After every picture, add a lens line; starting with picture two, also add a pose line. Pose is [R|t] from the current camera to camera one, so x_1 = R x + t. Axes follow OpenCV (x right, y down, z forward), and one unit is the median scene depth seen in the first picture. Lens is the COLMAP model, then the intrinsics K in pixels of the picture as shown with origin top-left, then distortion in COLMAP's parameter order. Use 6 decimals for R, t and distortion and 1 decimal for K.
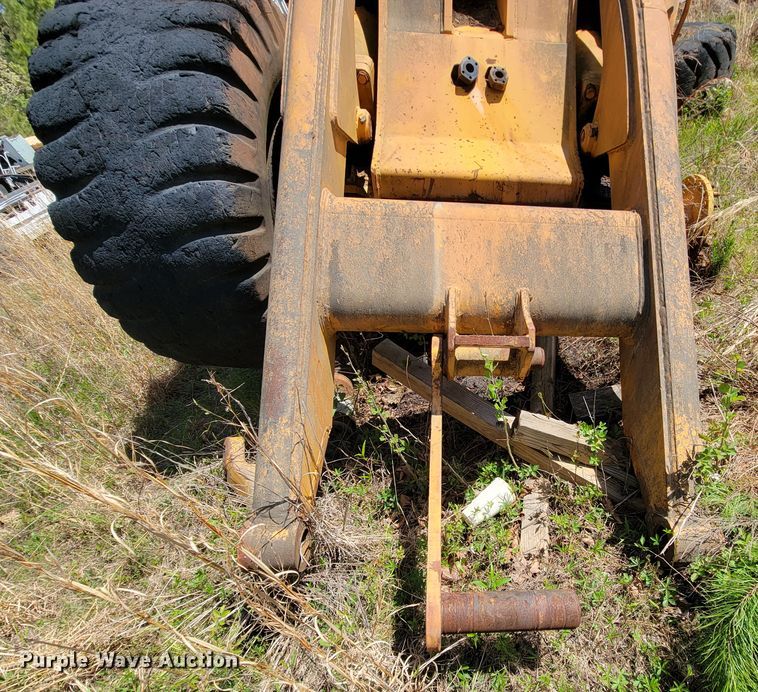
lens RADIAL K [[417.2, 0, 473.7], [0, 417.2, 397.5], [0, 0, 1]] dist [-0.002184, -0.000212]
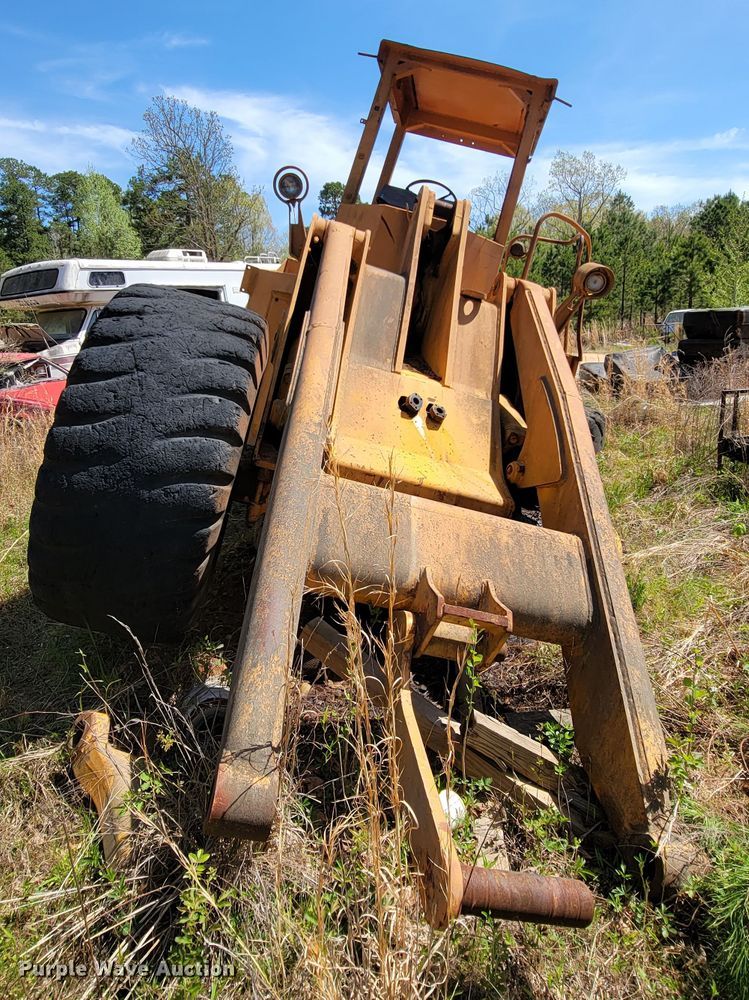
lens RADIAL K [[597.6, 0, 350.8], [0, 597.6, 468.4], [0, 0, 1]] dist [0.006488, -0.001705]
pose [[0.975350, 0.191448, 0.109727, -0.436197], [-0.109027, 0.850429, -0.514668, 0.315673], [-0.191847, 0.490018, 0.850339, -0.371336]]
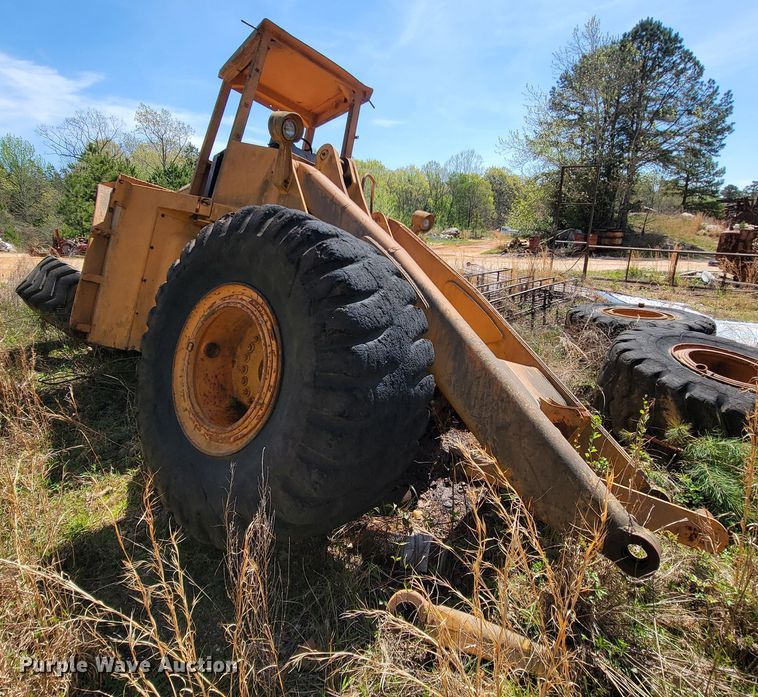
lens RADIAL K [[435.2, 0, 377.1], [0, 435.2, 347.5], [0, 0, 1]] dist [-0.018898, -0.000690]
pose [[0.621429, 0.056269, 0.781448, -1.858295], [0.404657, 0.831029, -0.381633, -0.001955], [-0.670879, 0.553376, 0.493656, 0.393838]]
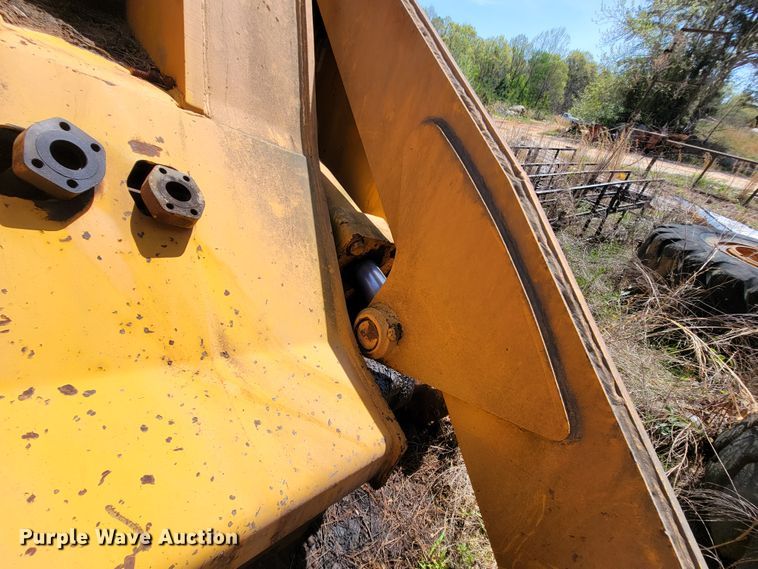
lens RADIAL K [[316.5, 0, 377.8], [0, 316.5, 291.6], [0, 0, 1]] dist [-0.002681, -0.000140]
pose [[0.714503, -0.018823, 0.699379, -0.014532], [0.166694, 0.975430, -0.144046, -0.815841], [-0.679484, 0.219503, 0.700086, 0.925490]]
